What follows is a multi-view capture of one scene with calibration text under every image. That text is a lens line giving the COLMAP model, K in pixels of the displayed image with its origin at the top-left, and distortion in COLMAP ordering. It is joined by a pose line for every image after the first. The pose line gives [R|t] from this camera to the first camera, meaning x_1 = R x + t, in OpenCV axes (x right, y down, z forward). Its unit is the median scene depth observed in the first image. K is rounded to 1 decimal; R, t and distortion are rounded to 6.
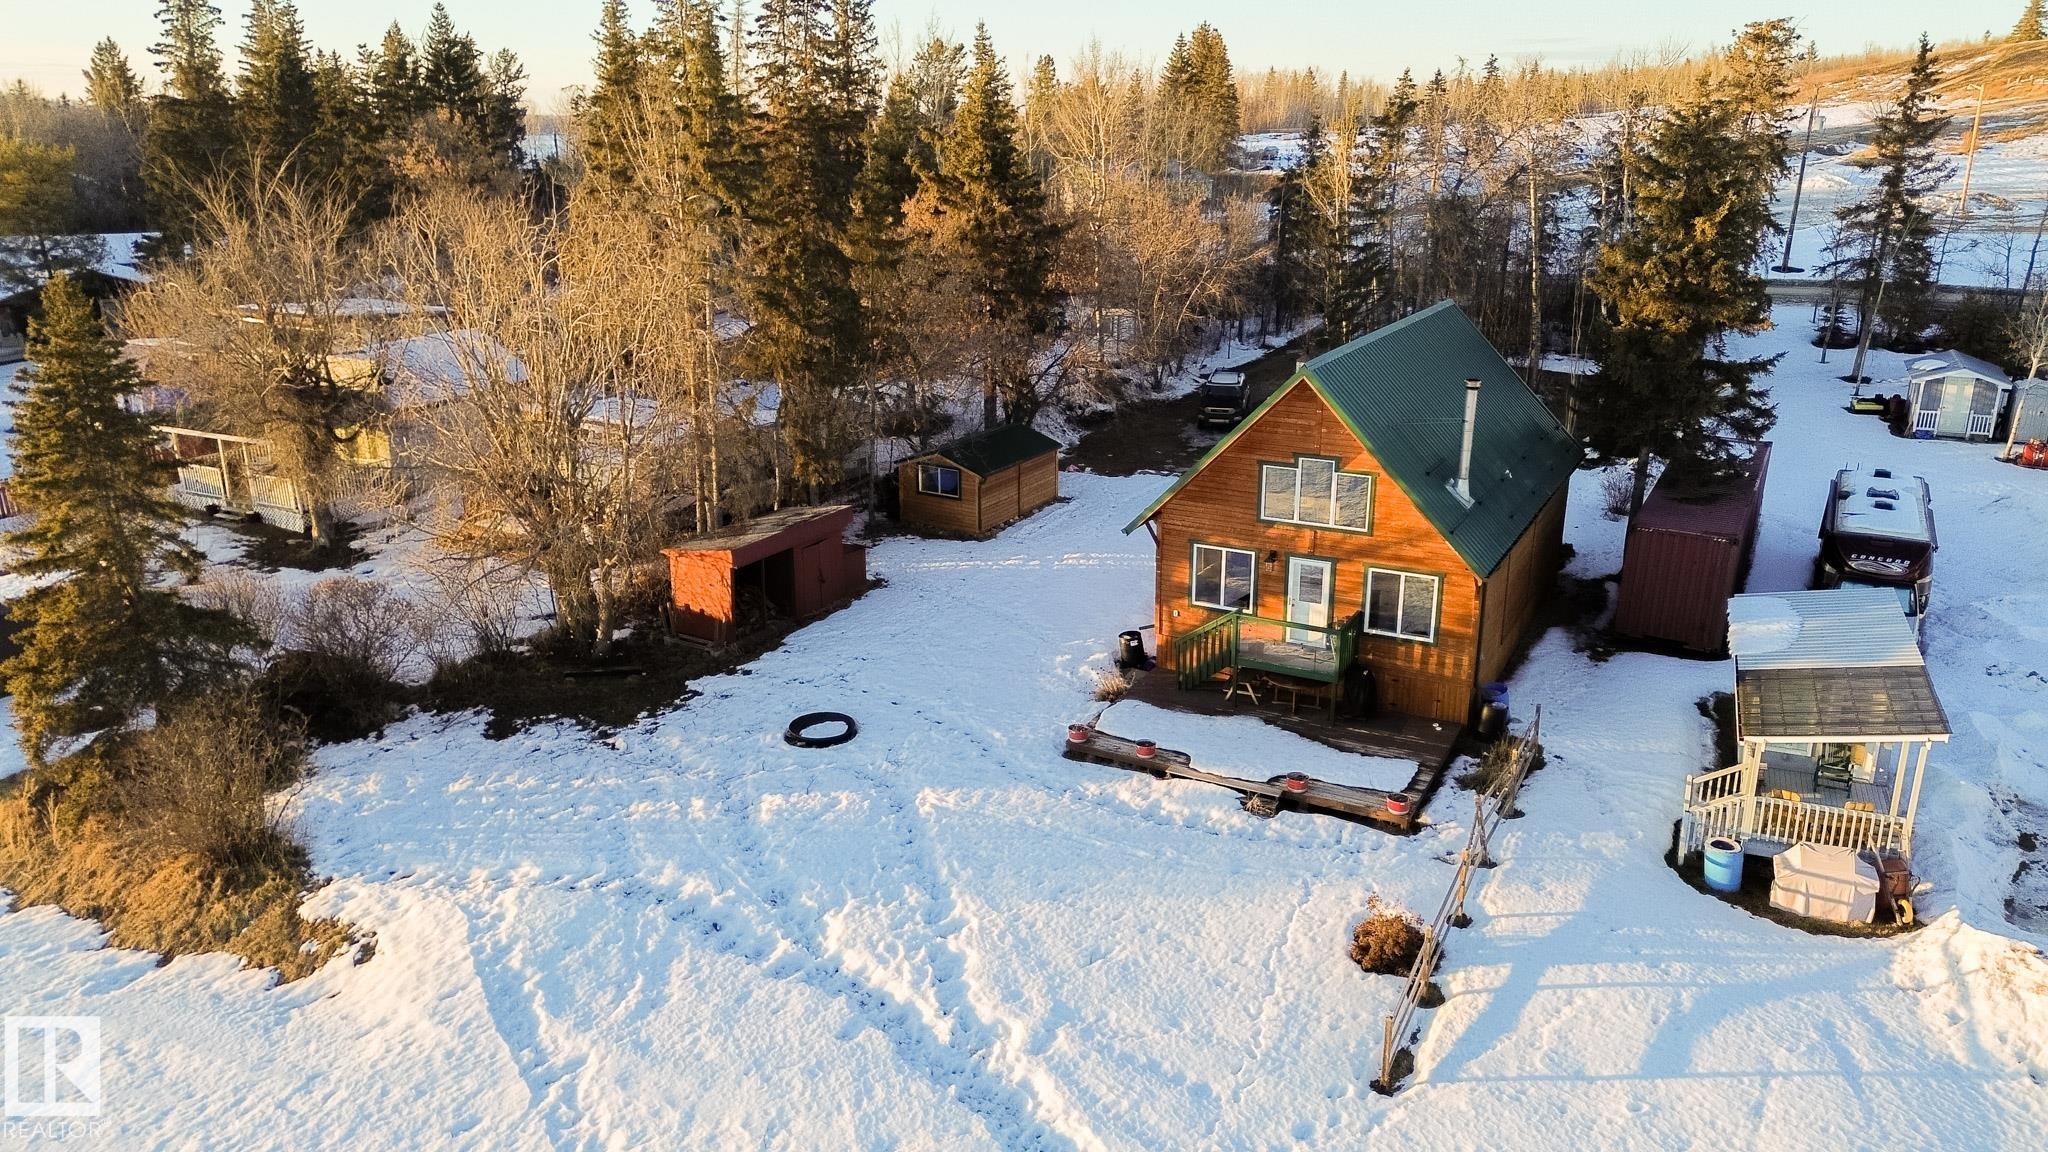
lens RADIAL K [[1450.0, 0, 1019.8], [0, 1450.0, 584.0], [0, 0, 1]] dist [0.049551, -0.025154]
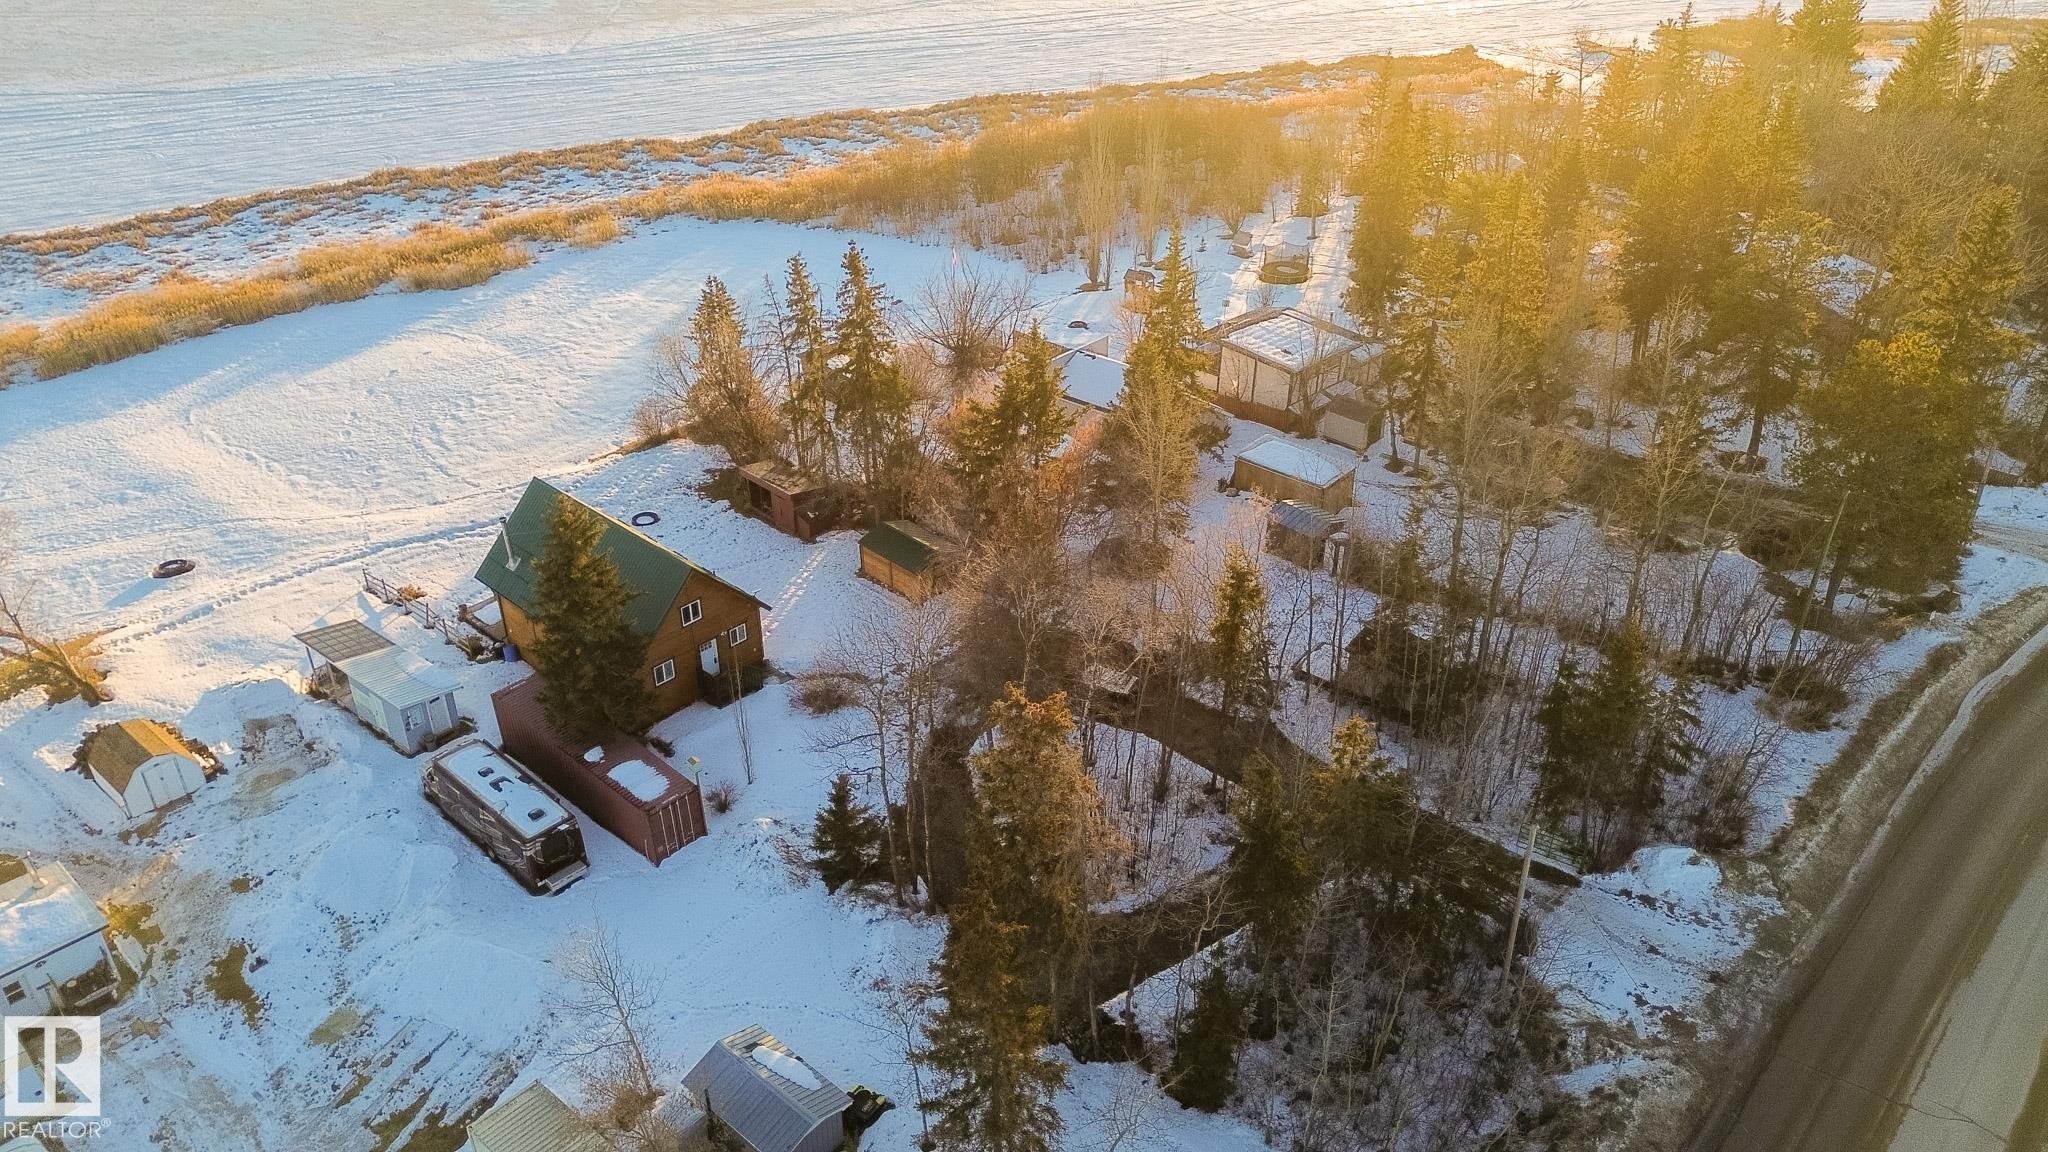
lens RADIAL K [[1450.0, 0, 1037.6], [0, 1450.0, 575.8], [0, 0, 1]] dist [0.049551, -0.025154]
pose [[-0.235547, 0.501546, -0.832448, 2.431320], [-0.303452, 0.775770, 0.553261, -1.869516], [0.923274, 0.382927, -0.030535, 2.219911]]
